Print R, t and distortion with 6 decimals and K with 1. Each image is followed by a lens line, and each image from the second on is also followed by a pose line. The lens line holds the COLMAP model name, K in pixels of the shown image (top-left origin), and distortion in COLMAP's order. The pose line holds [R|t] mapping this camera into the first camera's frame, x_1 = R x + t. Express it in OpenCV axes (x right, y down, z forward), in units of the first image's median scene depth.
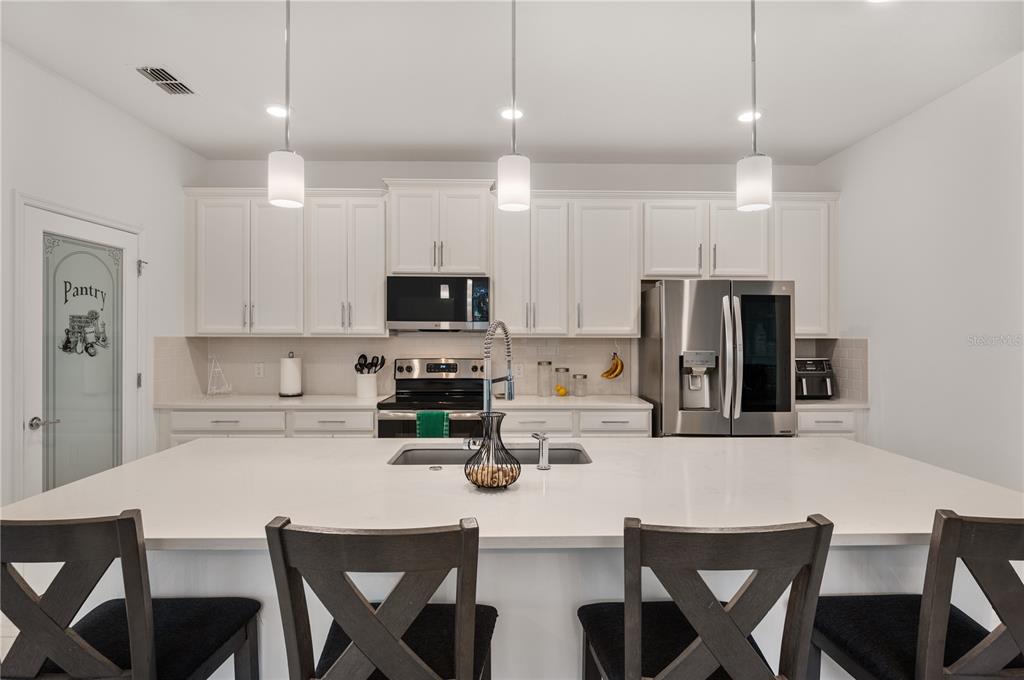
lens RADIAL K [[523.0, 0, 516.6], [0, 523.0, 334.0], [0, 0, 1]] dist [-0.003149, -0.000283]
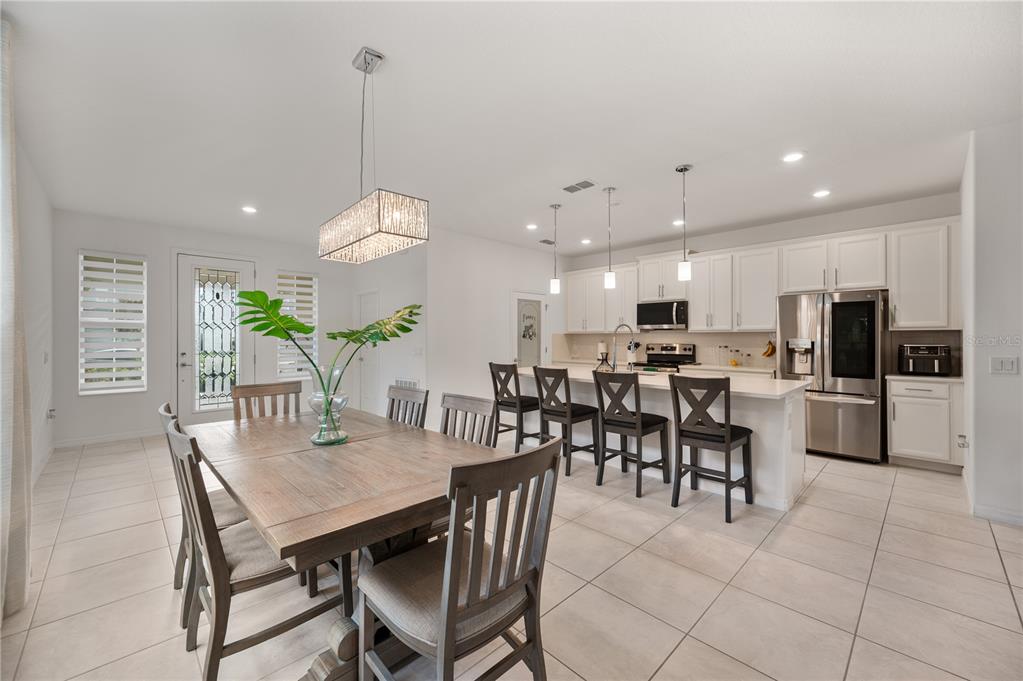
lens RADIAL K [[408.3, 0, 516.1], [0, 408.3, 337.9], [0, 0, 1]] dist [0.000489, -0.000250]
pose [[0.685820, -0.002822, -0.727765, 0.601331], [0.001767, 0.999996, -0.002213, 0.028844], [0.727769, 0.000232, 0.685823, -0.471604]]
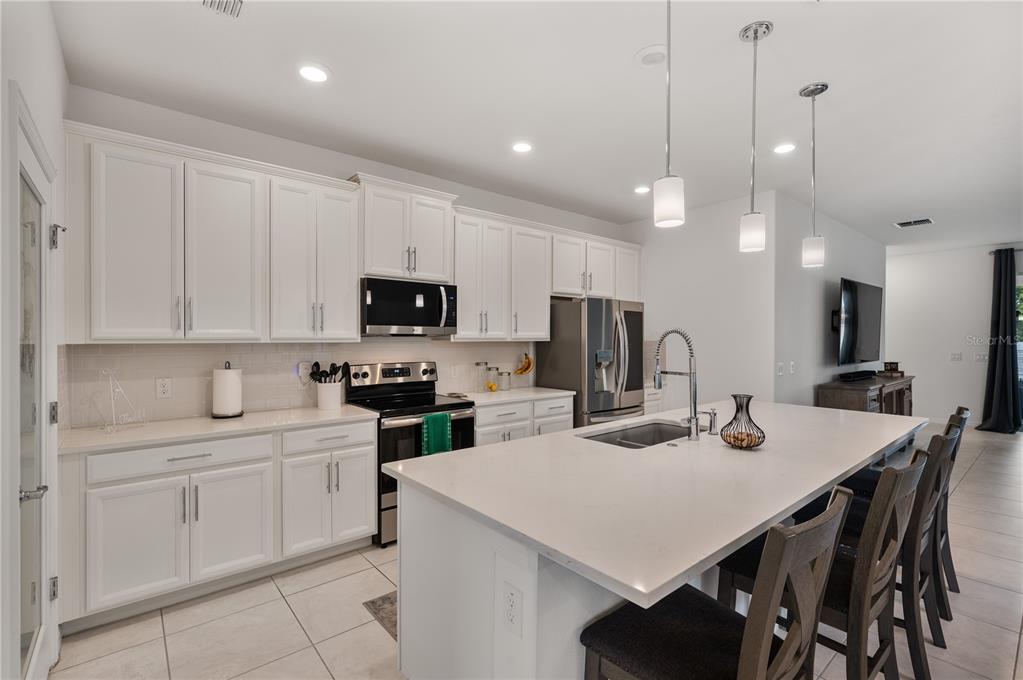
lens RADIAL K [[467.3, 0, 512.5], [0, 467.3, 342.2], [0, 0, 1]] dist [0.005612, 0.000098]
pose [[0.775781, -0.008764, 0.630941, -0.564475], [0.003586, 0.999949, 0.009480, -0.001111], [-0.630992, -0.005092, 0.775773, 0.173638]]
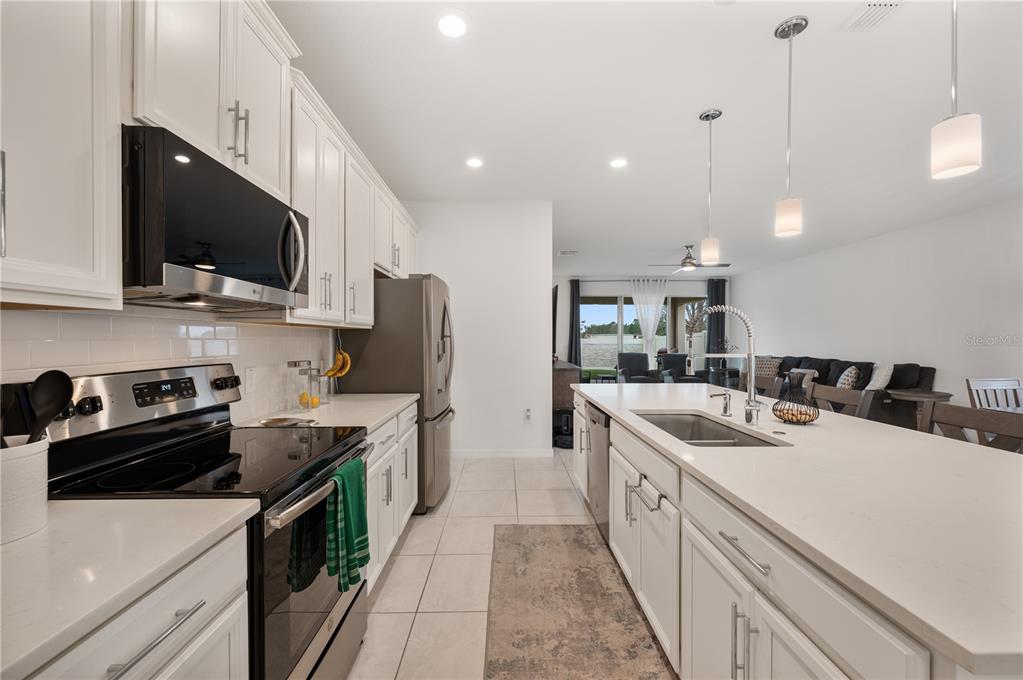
lens RADIAL K [[409.3, 0, 512.5], [0, 409.3, 338.7], [0, 0, 1]] dist [-0.002413, 0.001005]
pose [[0.005924, -0.002196, 0.999980, -0.495936], [0.003971, 0.999990, 0.002172, 0.024555], [-0.999975, 0.003958, 0.005932, 0.757789]]
